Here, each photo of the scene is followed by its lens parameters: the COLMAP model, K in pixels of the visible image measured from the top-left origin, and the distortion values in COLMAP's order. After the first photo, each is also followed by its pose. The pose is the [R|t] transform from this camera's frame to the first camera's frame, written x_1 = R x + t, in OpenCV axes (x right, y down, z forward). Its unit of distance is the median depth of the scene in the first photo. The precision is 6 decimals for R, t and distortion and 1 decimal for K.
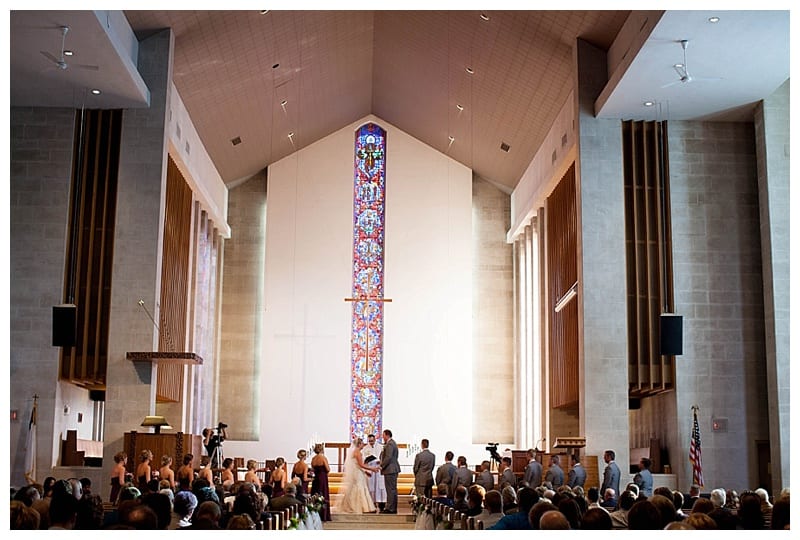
lens RADIAL K [[1054.3, 0, 401.0], [0, 1054.3, 271.0], [0, 0, 1]] dist [-0.138009, 0.000000]
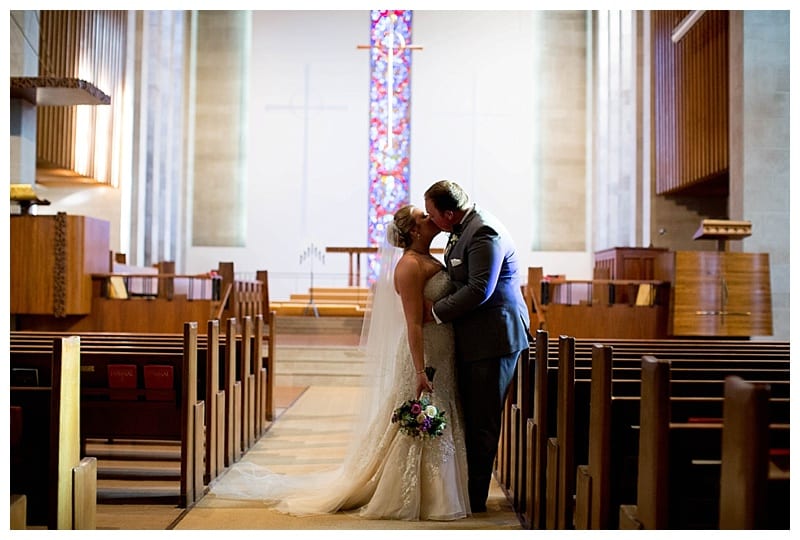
lens RADIAL K [[1054.3, 0, 400.2], [0, 1054.3, 269.7], [0, 0, 1]] dist [-0.138009, 0.000000]
pose [[0.999468, 0.000916, -0.032605, -0.000764], [0.004376, 0.986807, 0.161840, 0.055583], [0.032323, -0.161897, 0.986278, 0.254185]]
